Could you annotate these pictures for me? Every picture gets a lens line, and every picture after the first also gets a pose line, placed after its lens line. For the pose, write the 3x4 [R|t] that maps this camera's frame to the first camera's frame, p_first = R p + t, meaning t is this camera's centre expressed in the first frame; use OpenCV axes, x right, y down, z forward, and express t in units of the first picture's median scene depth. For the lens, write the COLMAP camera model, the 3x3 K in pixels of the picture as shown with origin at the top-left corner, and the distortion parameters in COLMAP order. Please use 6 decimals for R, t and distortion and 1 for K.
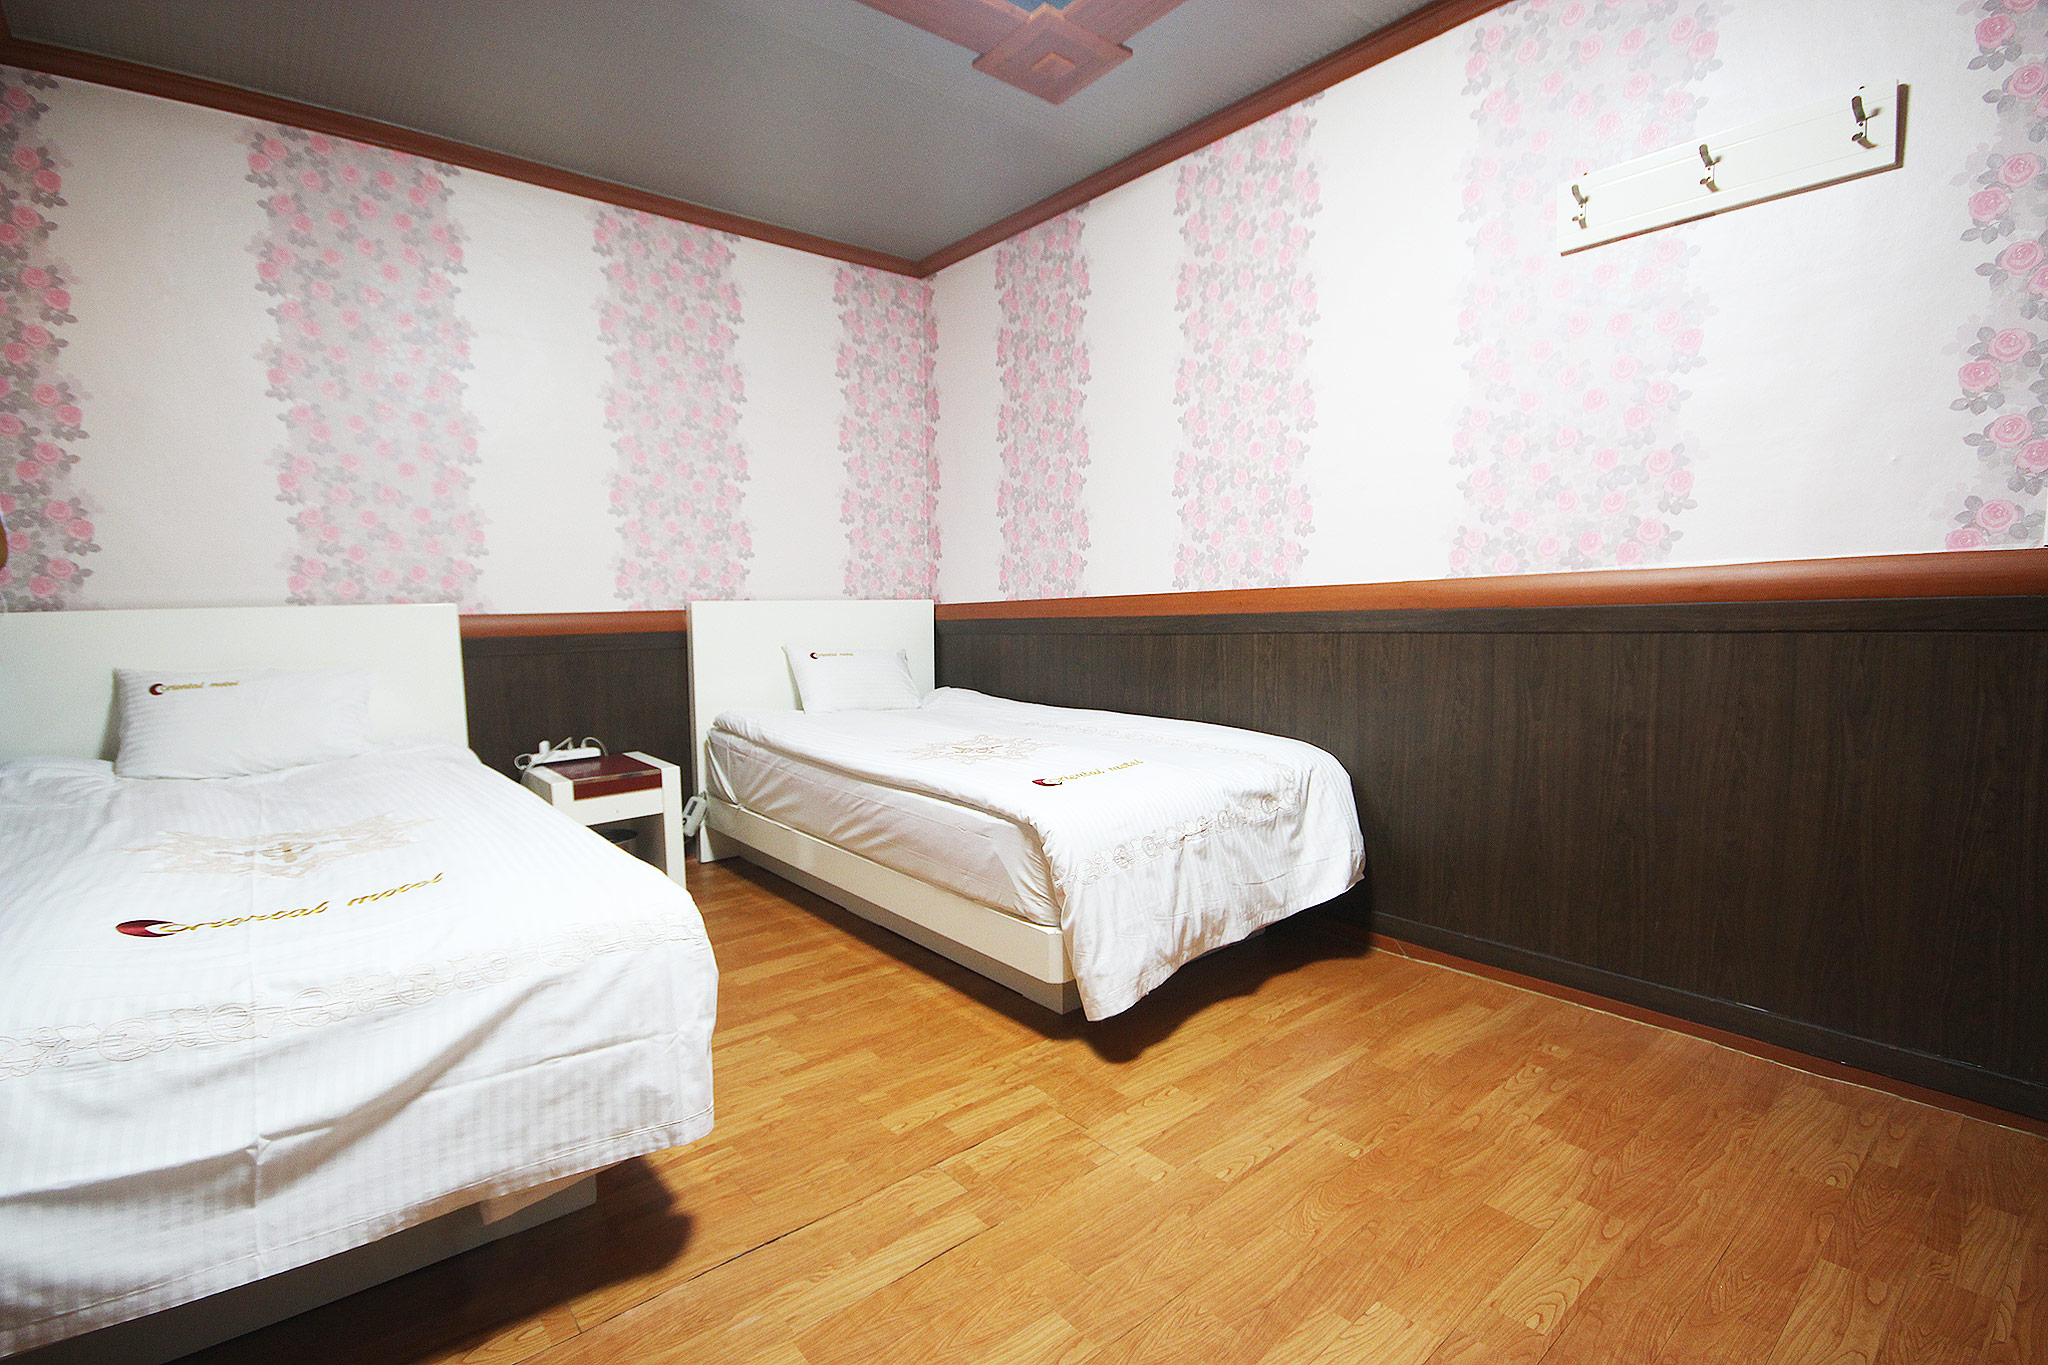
lens RADIAL K [[947.0, 0, 1016.4], [0, 947.0, 692.6], [0, 0, 1]] dist [-0.001235, -0.003487]
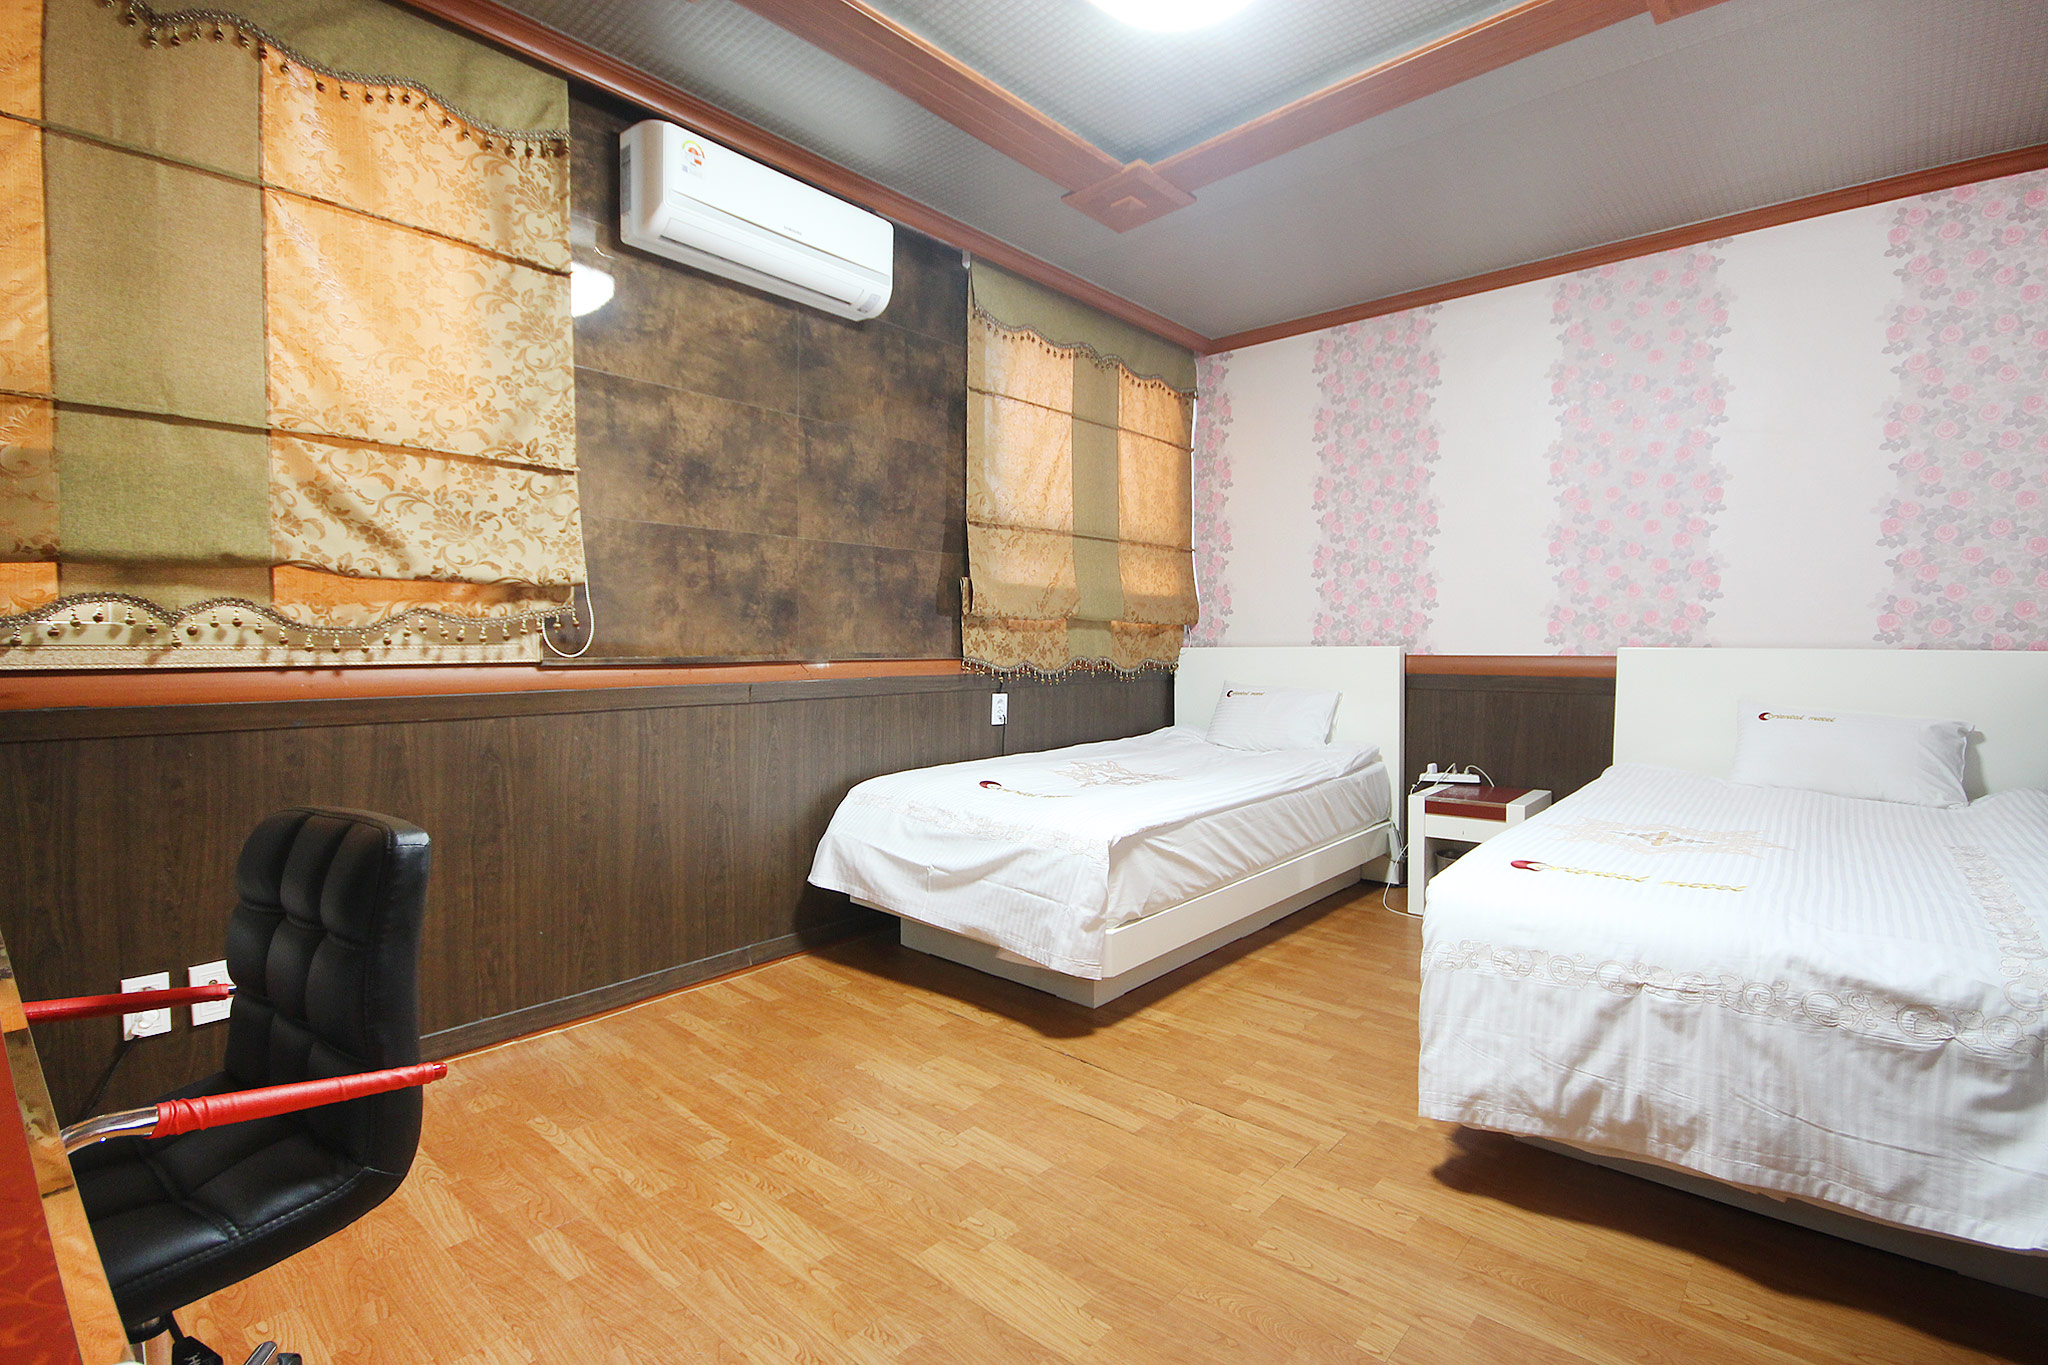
lens RADIAL K [[947.0, 0, 1027.3], [0, 947.0, 695.0], [0, 0, 1]] dist [-0.001235, -0.003487]
pose [[0.152572, 0.066140, -0.986077, 0.768000], [-0.100344, 0.993639, 0.051122, -0.054922], [0.983185, 0.091147, 0.158238, 0.384886]]
